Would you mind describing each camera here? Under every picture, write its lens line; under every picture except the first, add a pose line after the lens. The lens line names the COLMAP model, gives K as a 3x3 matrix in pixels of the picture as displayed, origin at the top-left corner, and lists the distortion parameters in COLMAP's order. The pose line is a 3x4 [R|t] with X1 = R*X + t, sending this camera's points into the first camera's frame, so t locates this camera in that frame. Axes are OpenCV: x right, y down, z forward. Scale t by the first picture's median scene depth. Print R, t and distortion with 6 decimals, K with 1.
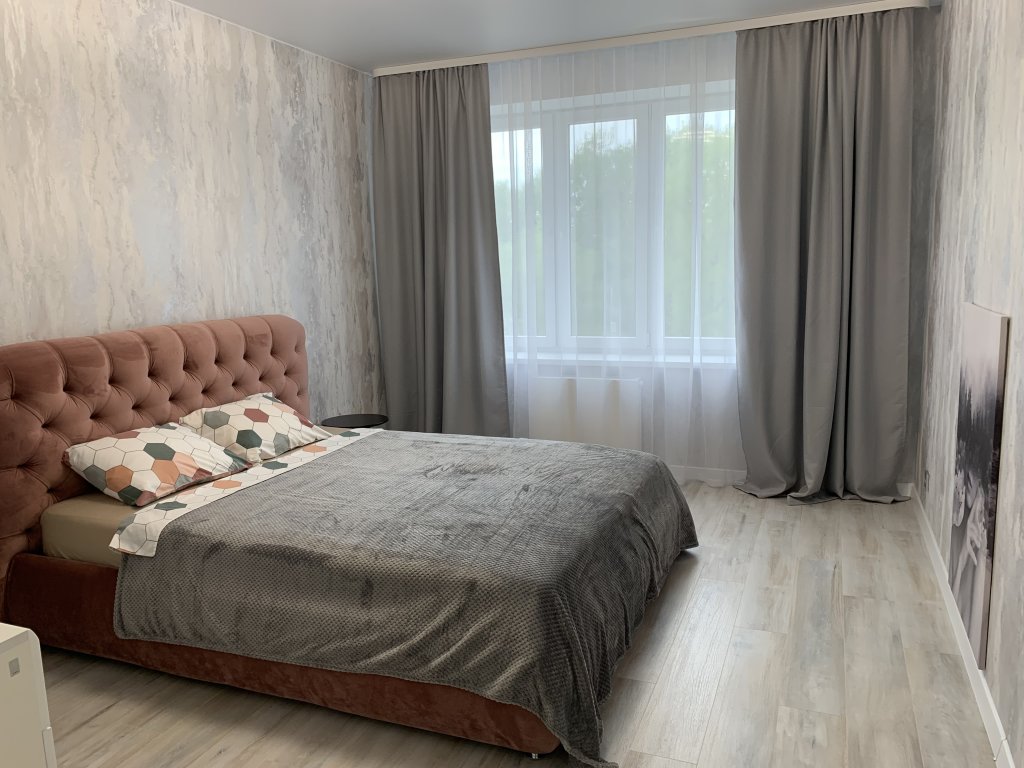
lens RADIAL K [[780.3, 0, 500.5], [0, 780.3, 378.3], [0, 0, 1]] dist [0.022402, -0.022349]
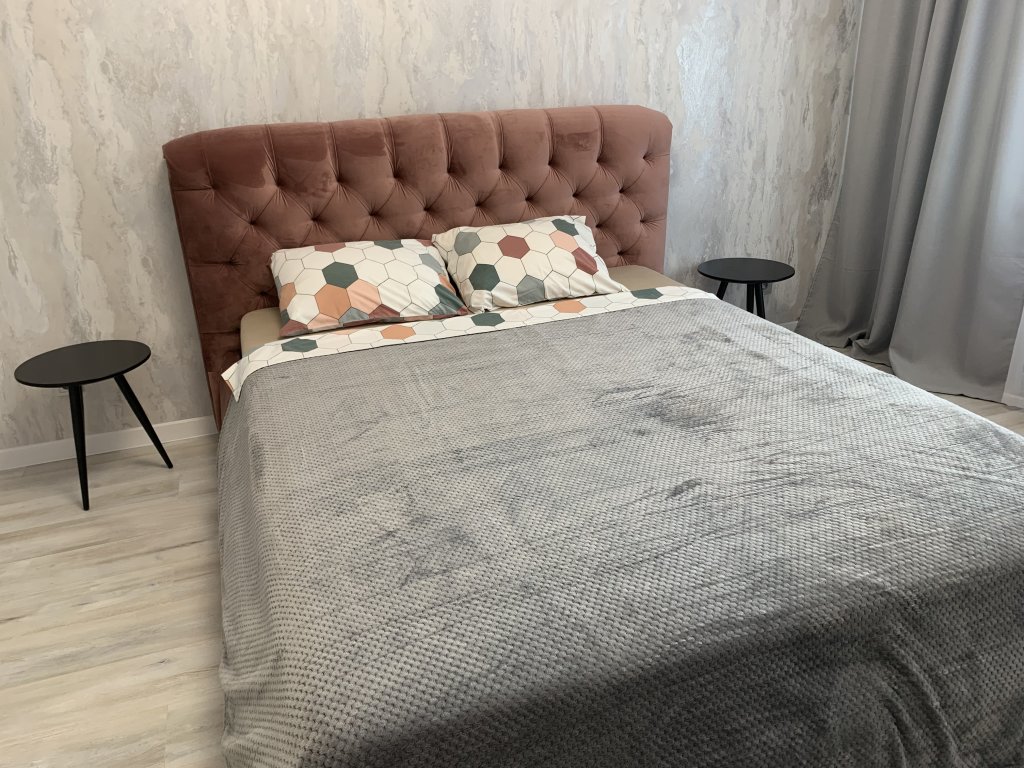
lens RADIAL K [[780.3, 0, 506.1], [0, 780.3, 379.2], [0, 0, 1]] dist [0.022402, -0.022349]
pose [[0.673145, 0.293381, -0.678824, 0.257230], [-0.101003, 0.945810, 0.308612, -0.069448], [0.732580, -0.139178, 0.666300, 0.518357]]
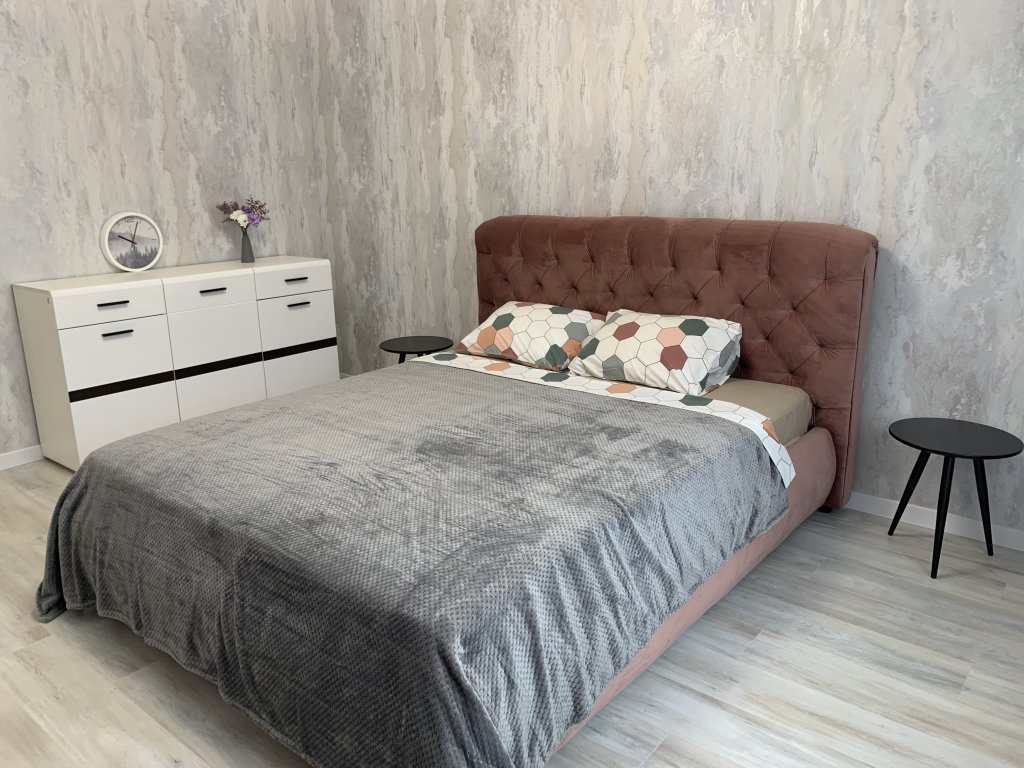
lens RADIAL K [[780.3, 0, 508.5], [0, 780.3, 378.7], [0, 0, 1]] dist [0.022402, -0.022349]
pose [[-0.287685, 0.274967, -0.917404, 0.584029], [-0.123476, 0.939256, 0.320237, -0.178787], [0.949732, 0.205405, -0.236258, 1.194986]]
